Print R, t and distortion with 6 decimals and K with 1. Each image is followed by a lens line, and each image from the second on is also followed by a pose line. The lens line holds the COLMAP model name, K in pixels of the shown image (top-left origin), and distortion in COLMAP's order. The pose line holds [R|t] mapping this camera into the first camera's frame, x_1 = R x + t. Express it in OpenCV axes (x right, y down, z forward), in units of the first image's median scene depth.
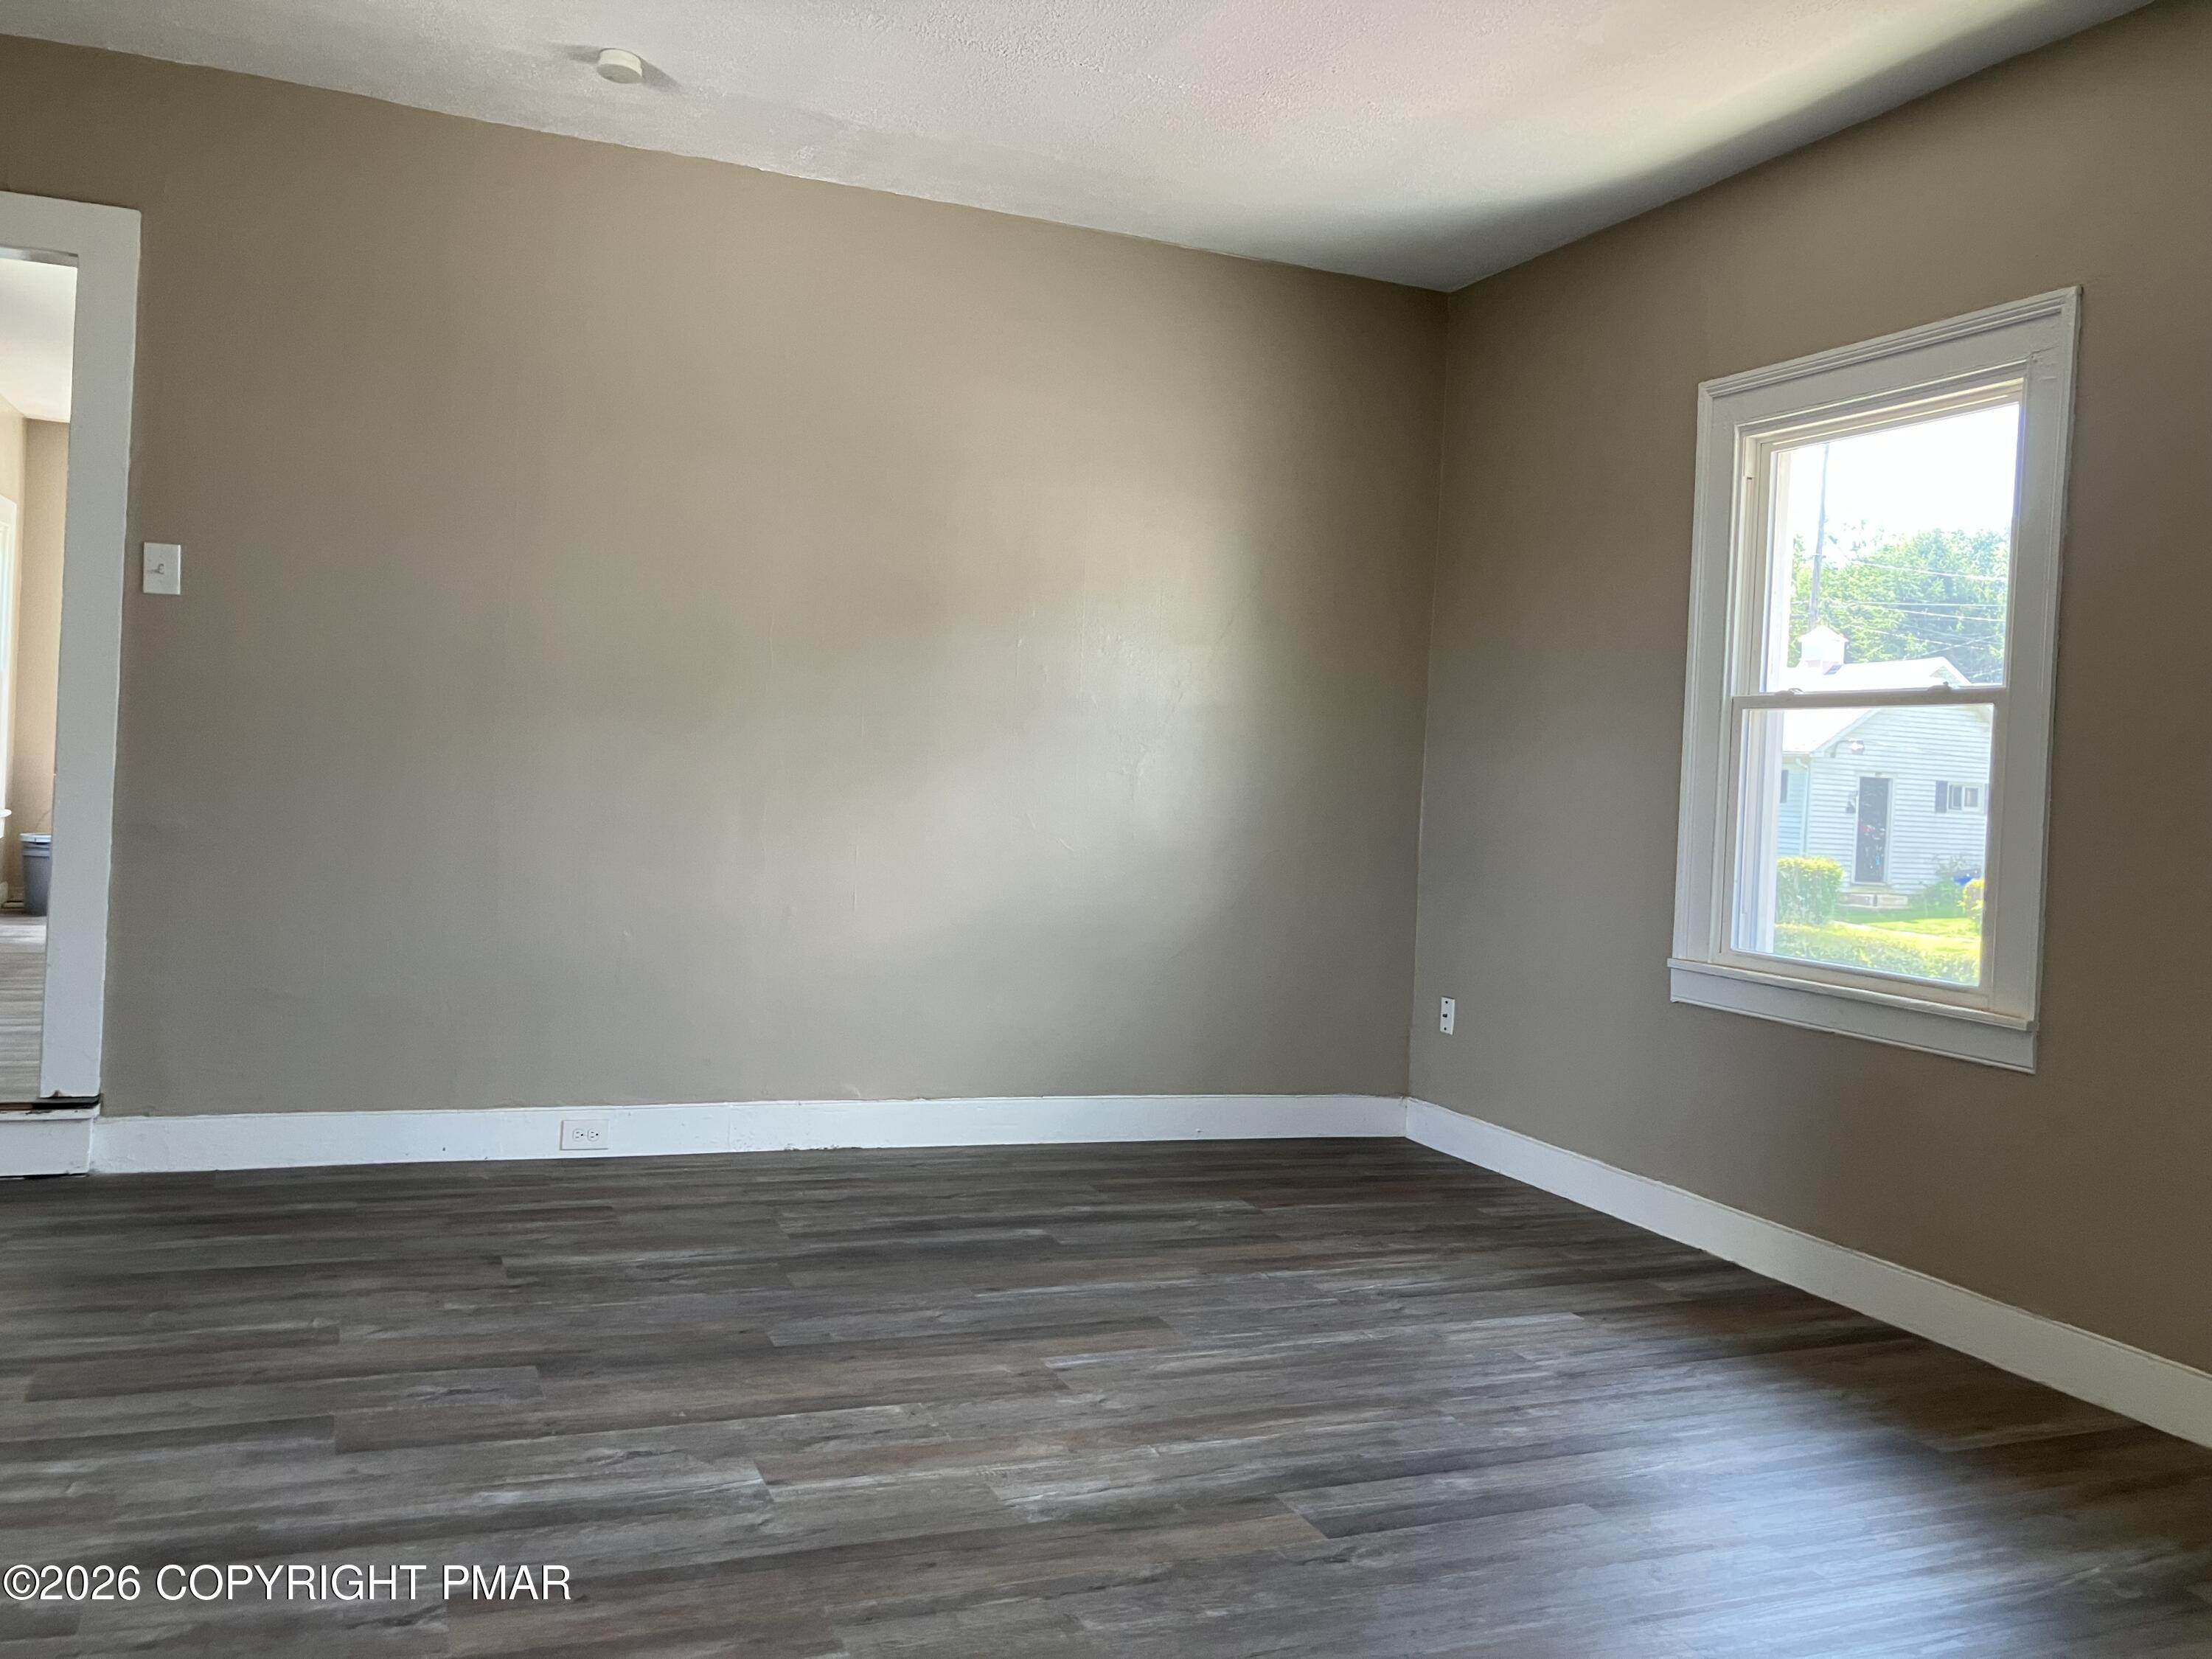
lens RADIAL K [[1848.4, 0, 1111.0], [0, 1848.4, 824.8], [0, 0, 1]] dist [-0.001835, 0.000935]
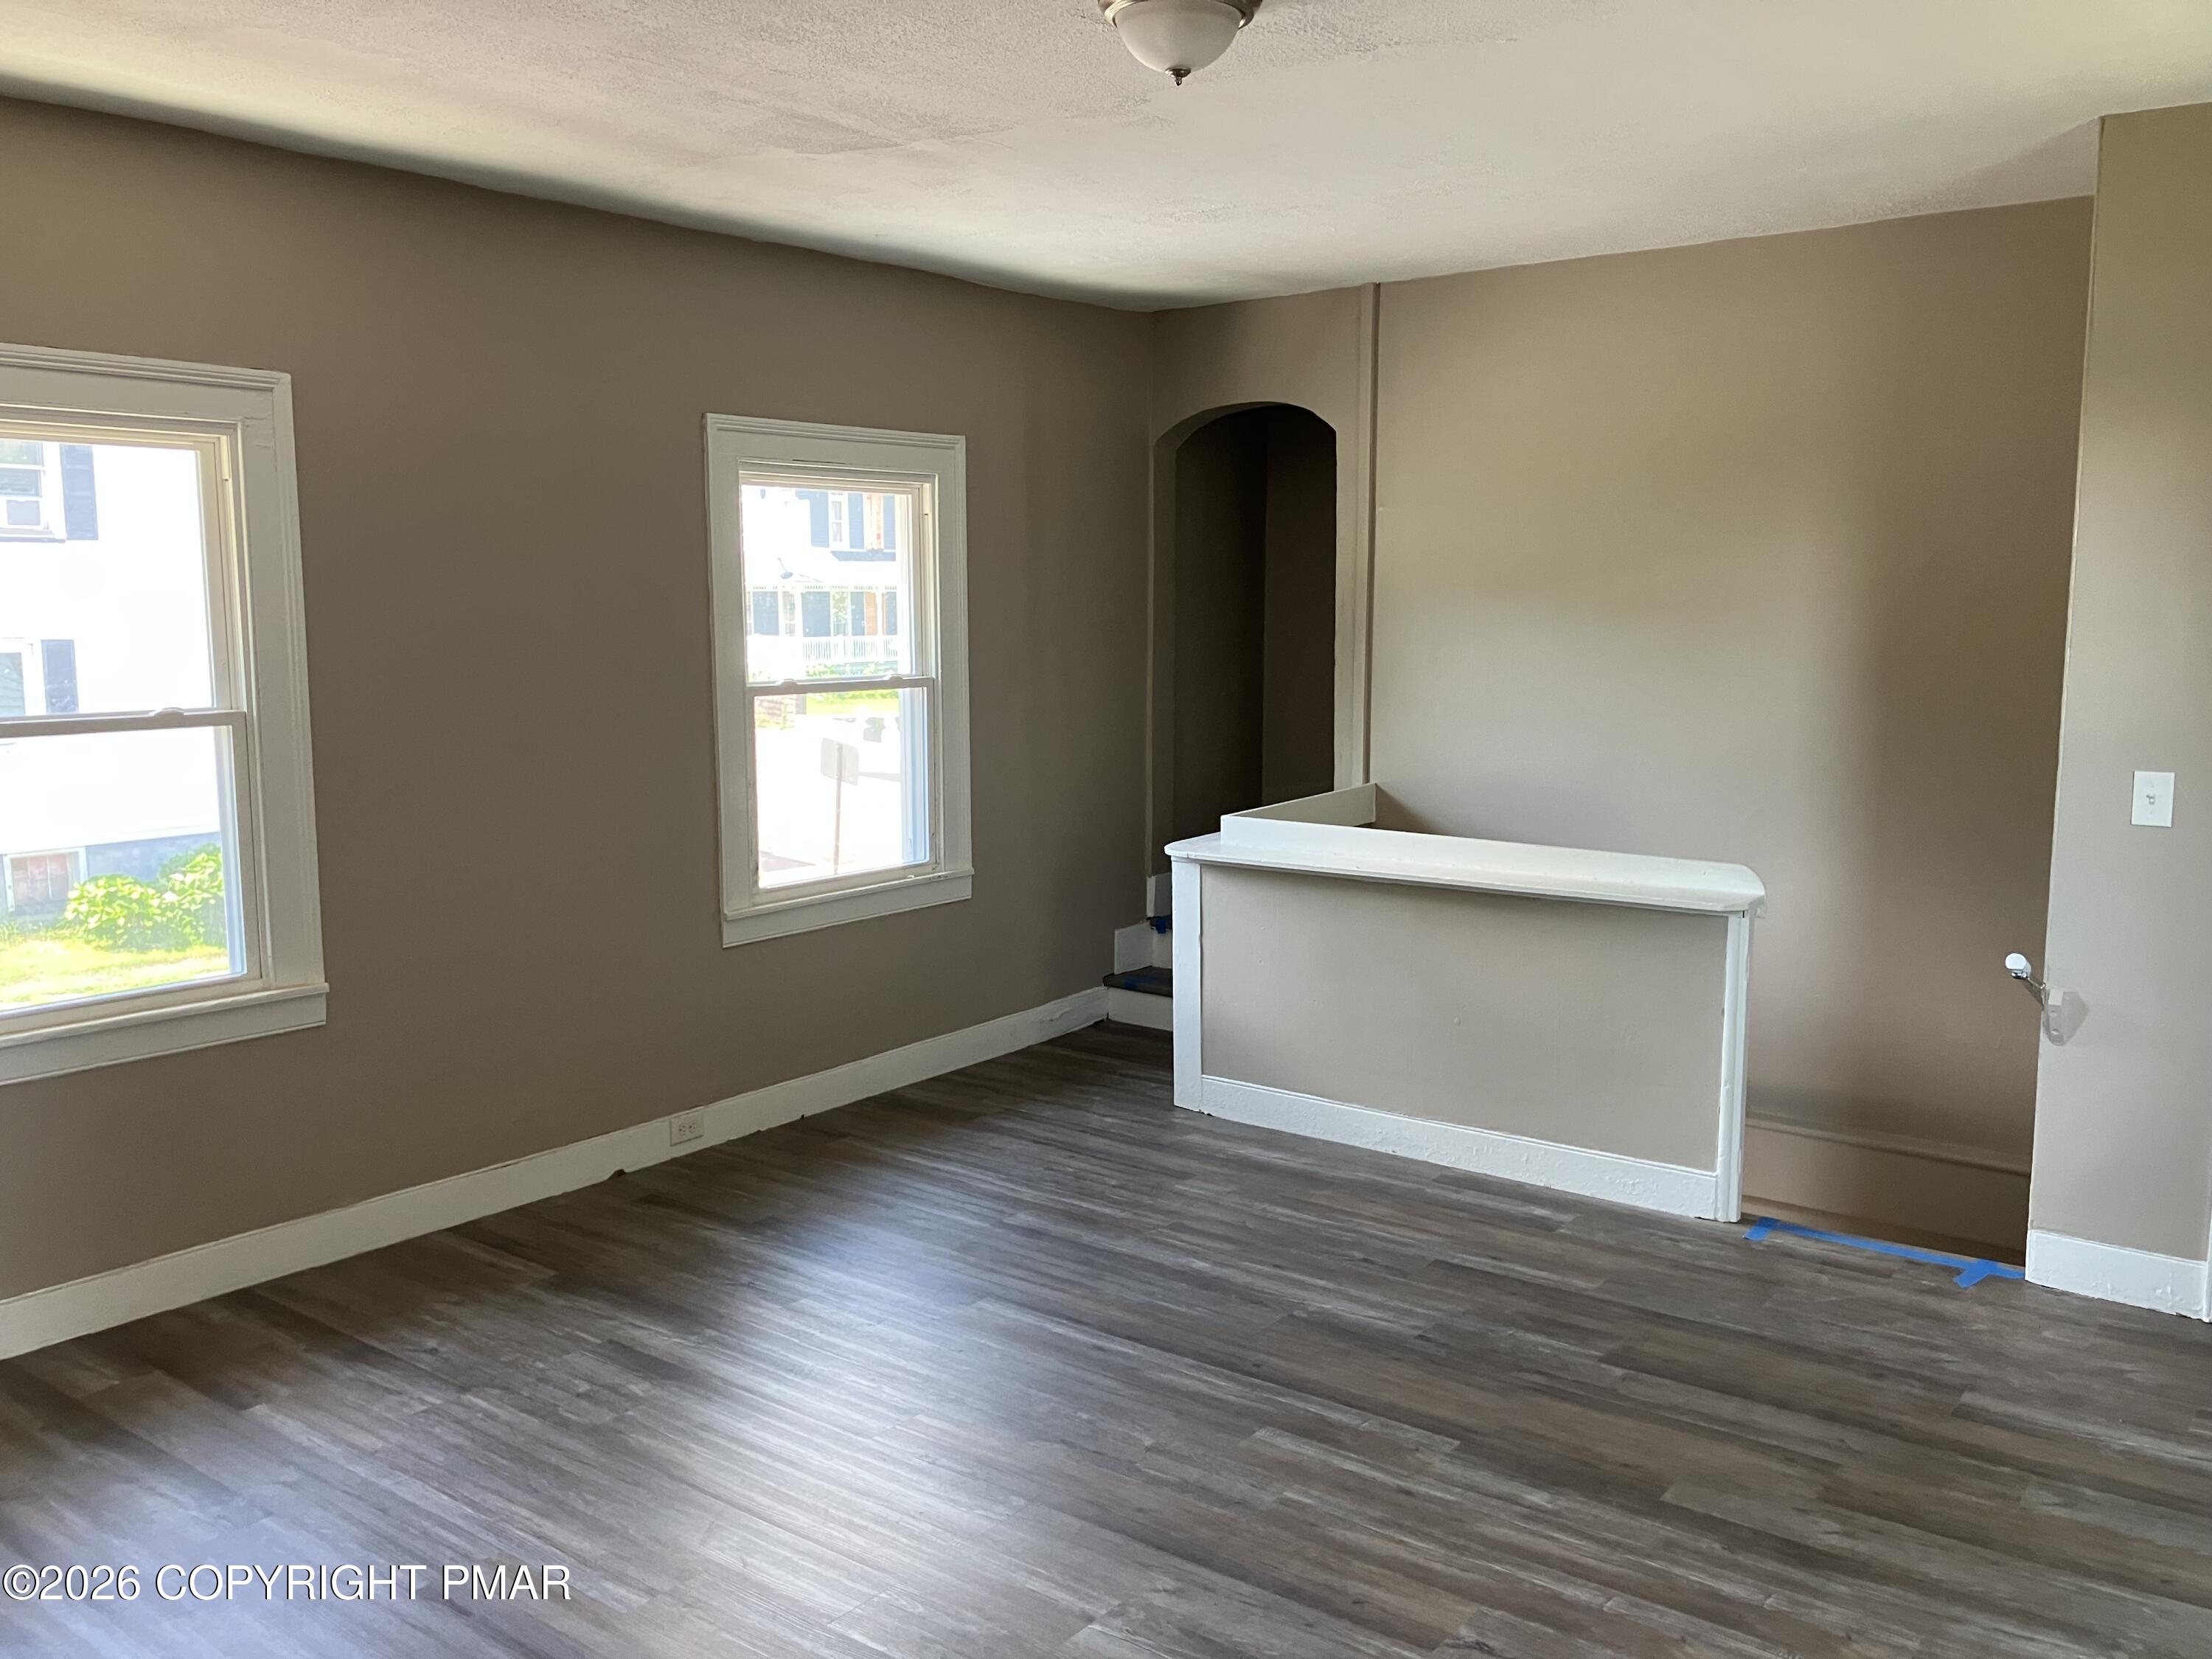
lens RADIAL K [[1848.4, 0, 1108.5], [0, 1848.4, 836.5], [0, 0, 1]] dist [-0.001835, 0.000935]
pose [[-0.504681, -0.161341, 0.848096, -0.798581], [-0.003611, 0.982767, 0.184812, -0.220483], [-0.863298, 0.090209, -0.496567, 1.161817]]
